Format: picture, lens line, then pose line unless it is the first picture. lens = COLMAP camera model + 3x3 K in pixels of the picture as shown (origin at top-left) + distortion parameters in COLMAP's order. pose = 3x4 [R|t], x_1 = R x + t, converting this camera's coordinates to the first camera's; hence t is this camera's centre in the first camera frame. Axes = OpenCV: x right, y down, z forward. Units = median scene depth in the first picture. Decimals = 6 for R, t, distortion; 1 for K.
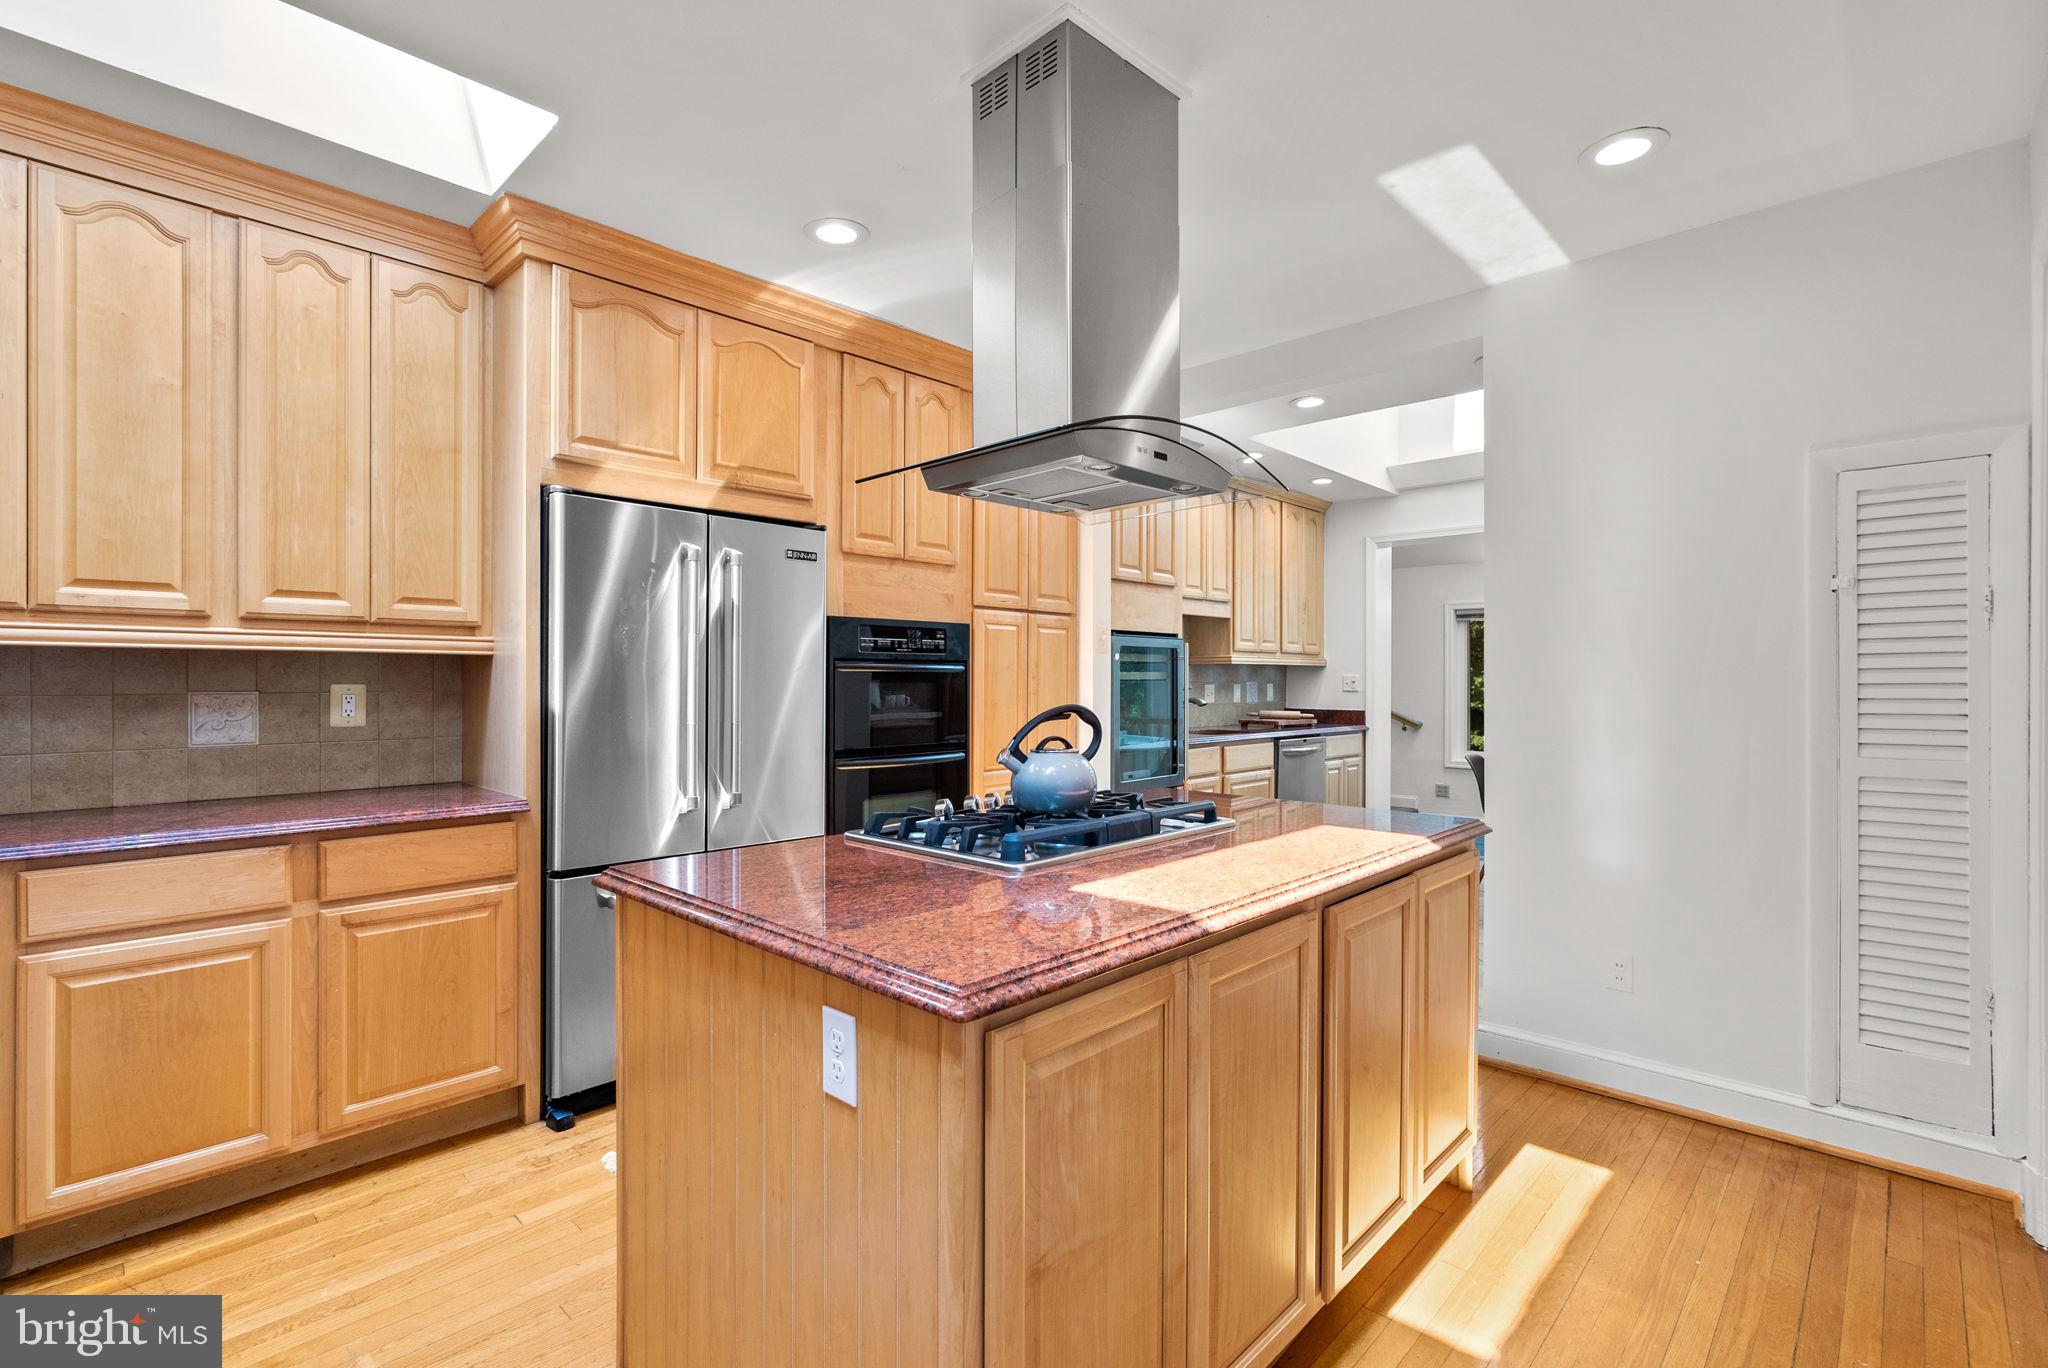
lens RADIAL K [[944.1, 0, 1024.2], [0, 944.1, 687.6], [0, 0, 1]] dist [0.004120, 0.000396]
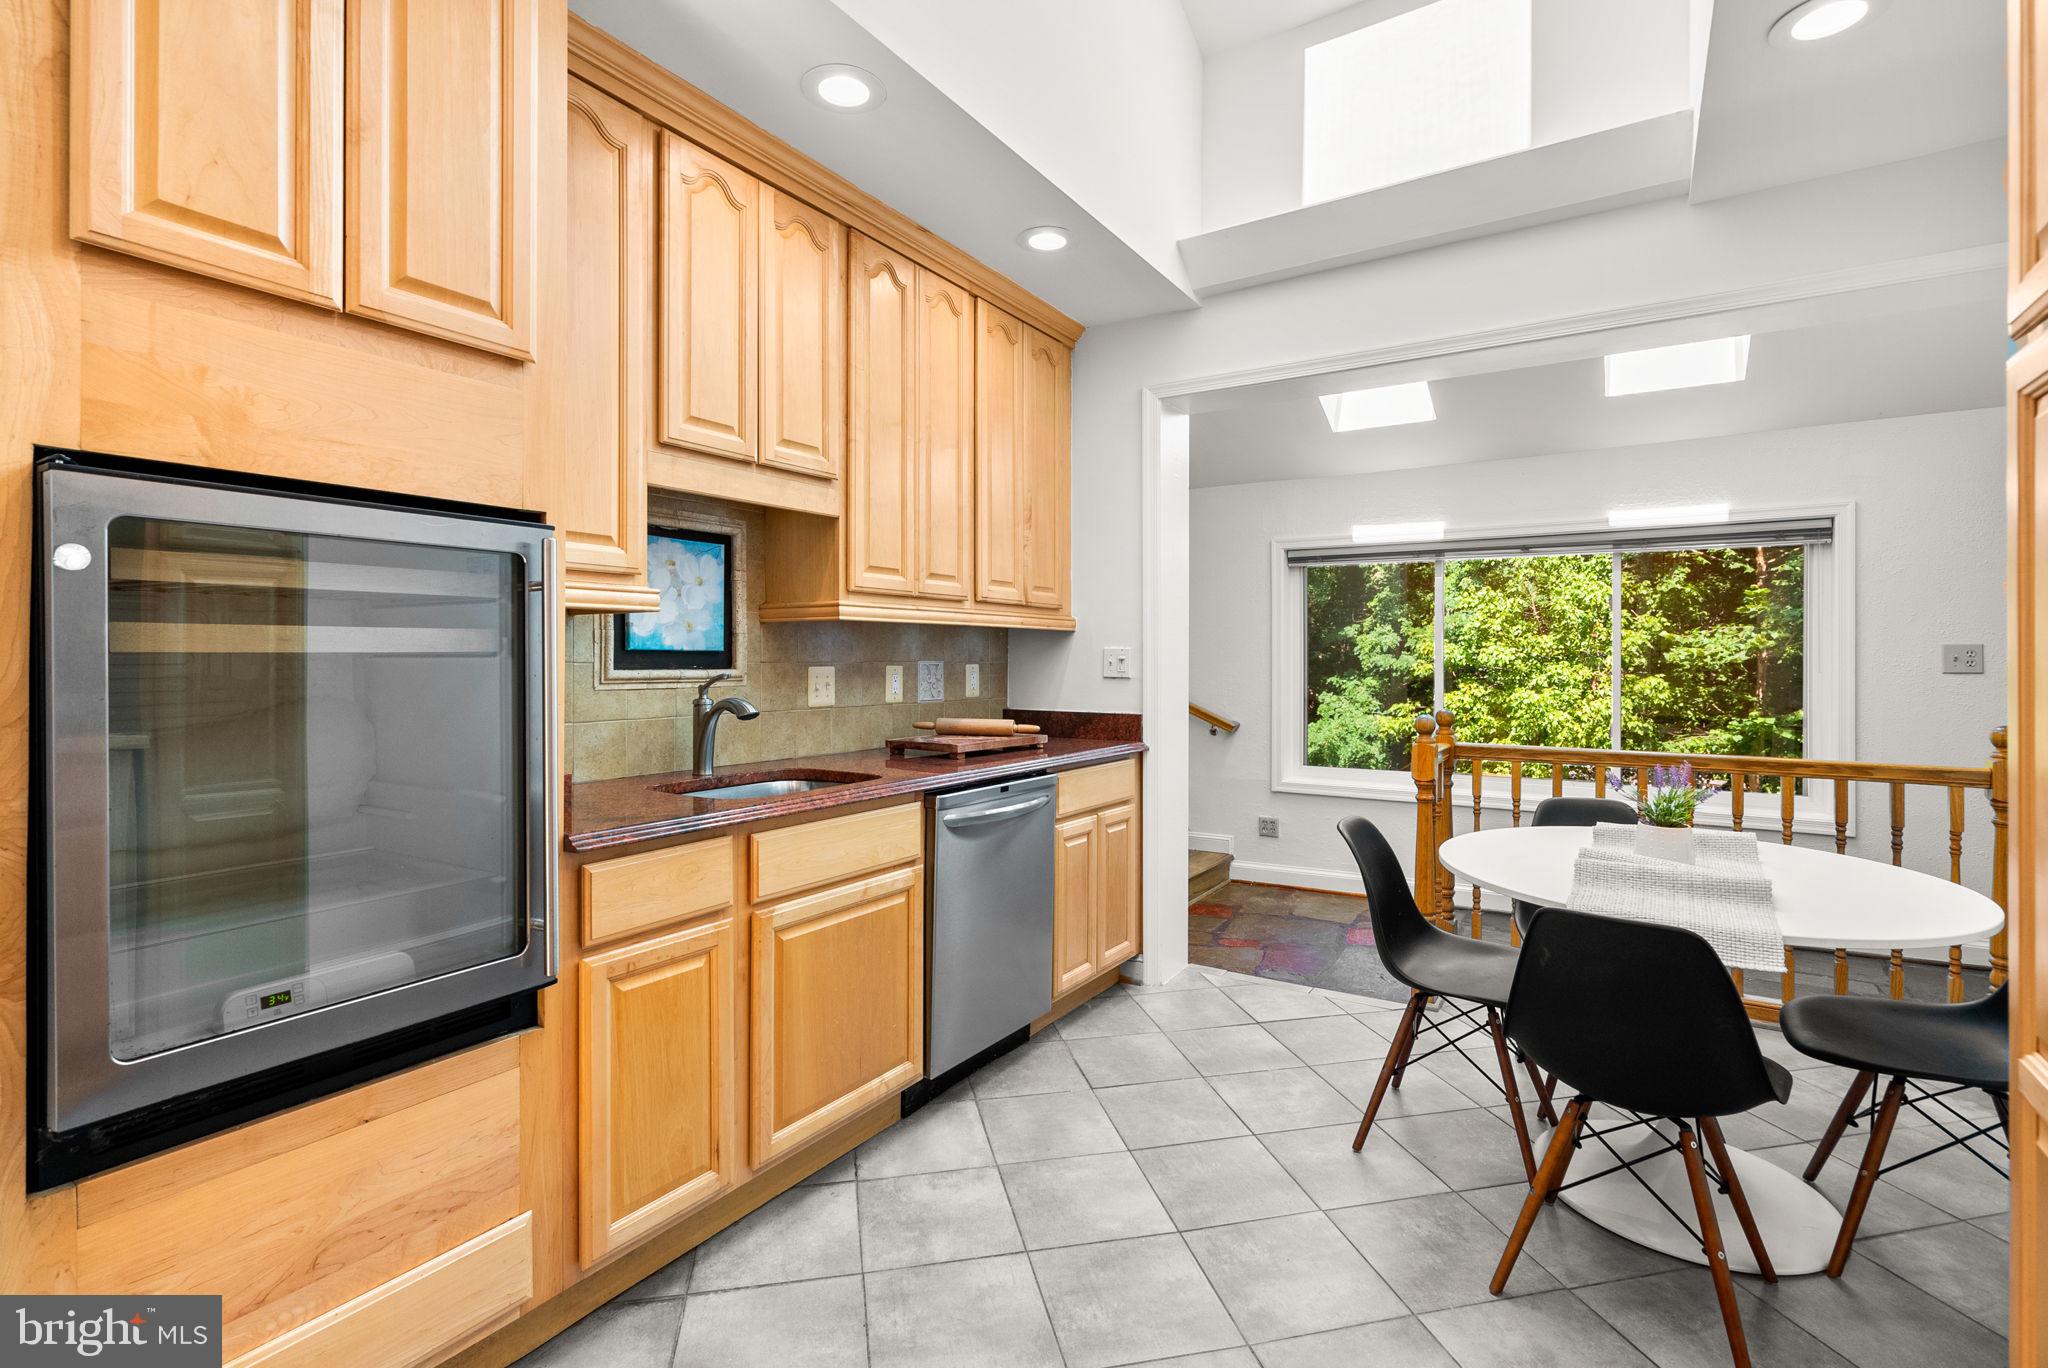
lens RADIAL K [[944.1, 0, 1030.4], [0, 944.1, 663.1], [0, 0, 1]] dist [0.004120, 0.000396]
pose [[0.982174, -0.001808, 0.187963, 0.206331], [0.002703, 0.999986, -0.004504, -0.002457], [-0.187952, 0.004932, 0.982166, 0.506996]]
